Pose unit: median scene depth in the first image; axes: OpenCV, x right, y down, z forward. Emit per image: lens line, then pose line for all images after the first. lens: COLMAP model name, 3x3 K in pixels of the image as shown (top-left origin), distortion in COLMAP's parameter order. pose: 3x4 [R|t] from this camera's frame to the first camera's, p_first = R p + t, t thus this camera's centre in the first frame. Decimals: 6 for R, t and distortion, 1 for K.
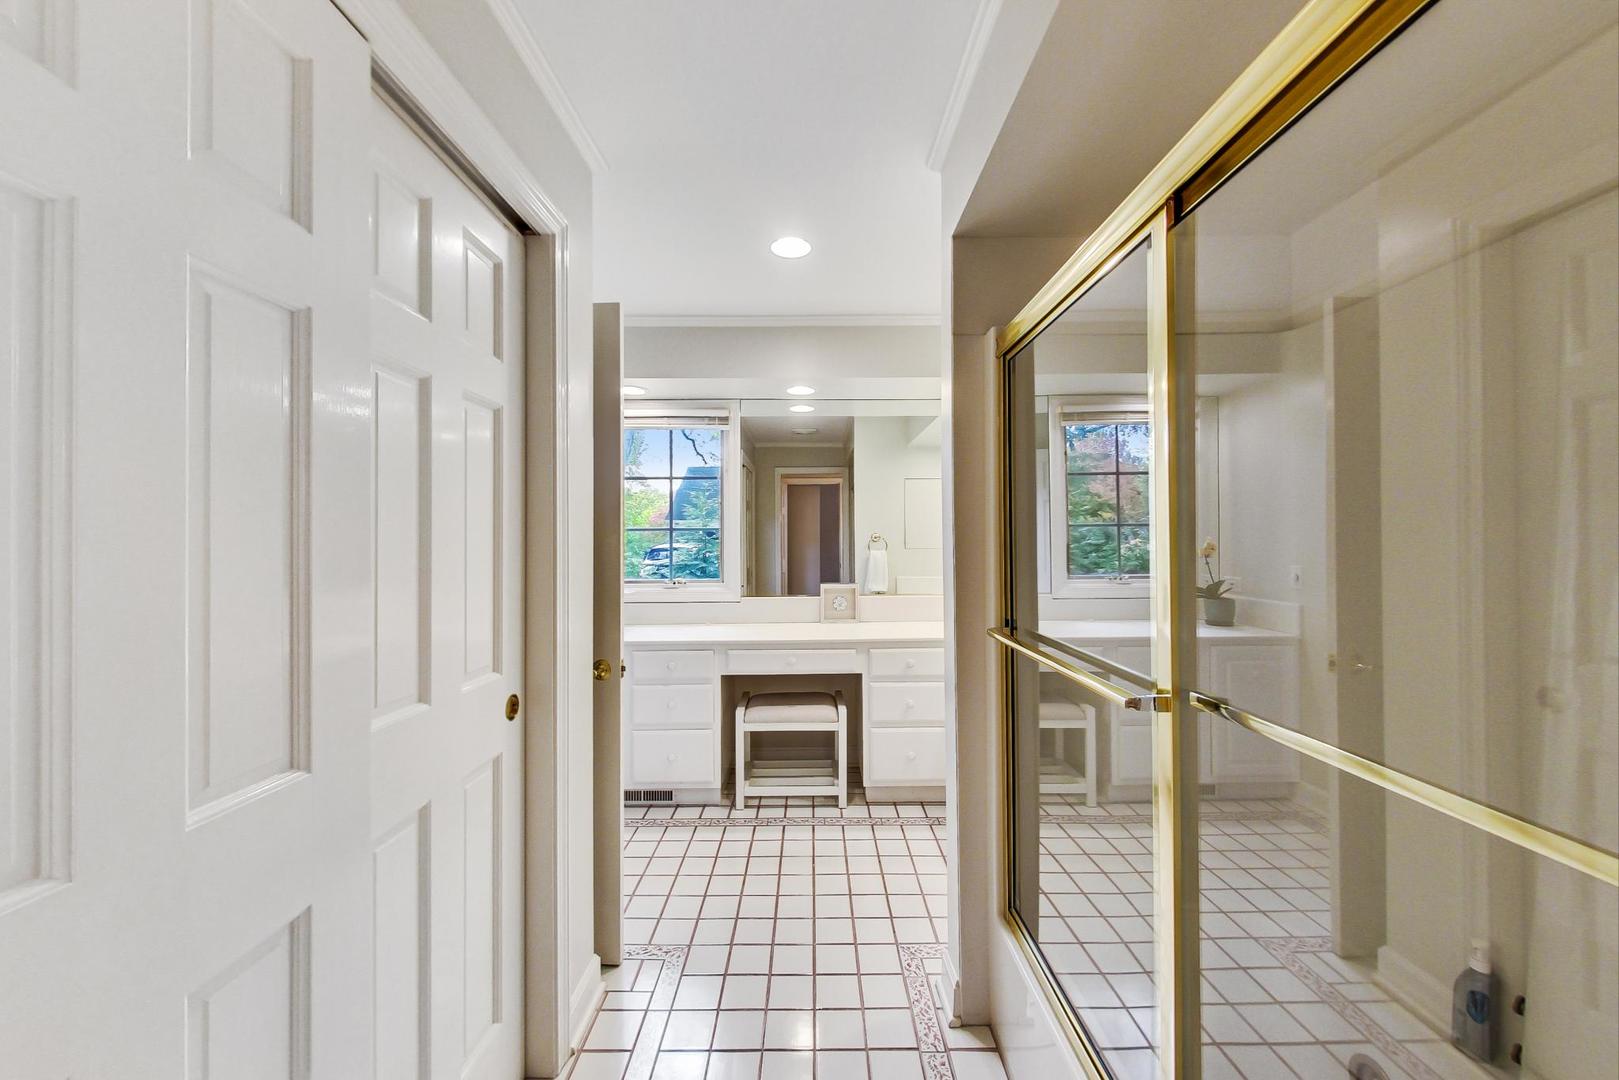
lens RADIAL K [[627.5, 0, 808.6], [0, 627.5, 537.8], [0, 0, 1]] dist [0.010082, -0.000948]
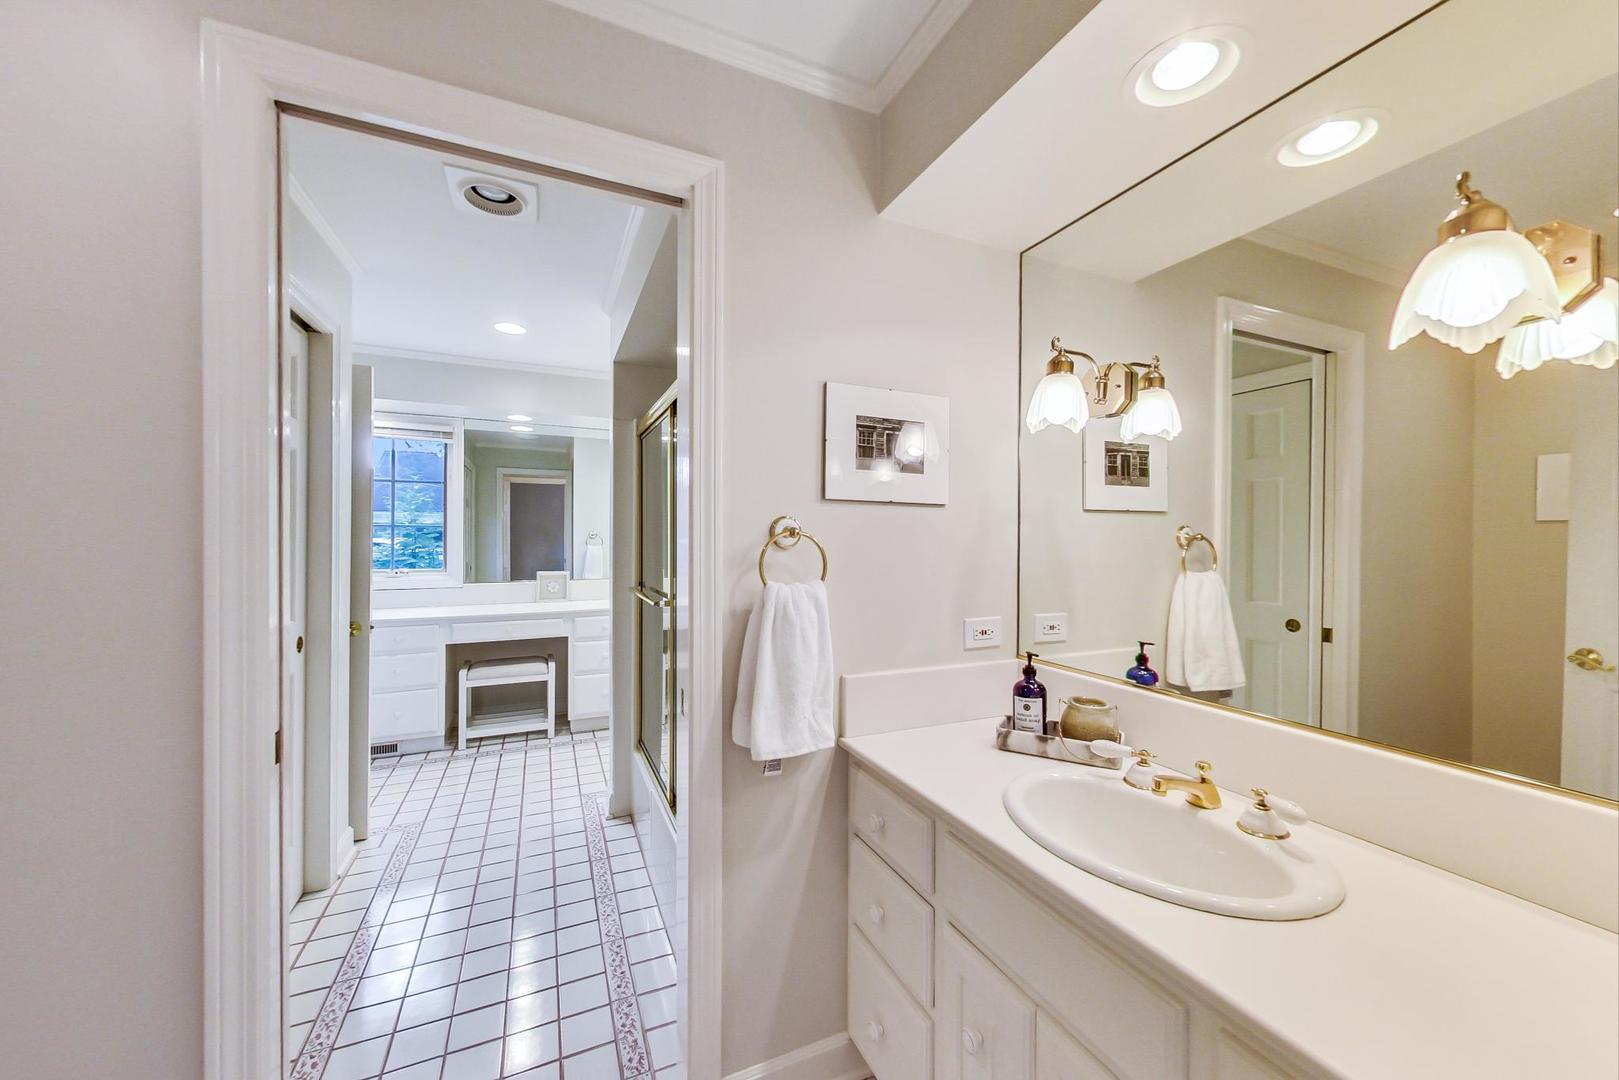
lens RADIAL K [[627.5, 0, 819.2], [0, 627.5, 539.2], [0, 0, 1]] dist [0.010082, -0.000948]
pose [[0.913161, 0.008126, 0.407519, 0.026189], [-0.011039, 0.999928, 0.004797, -0.003962], [-0.407450, -0.008879, 0.913184, -0.439916]]
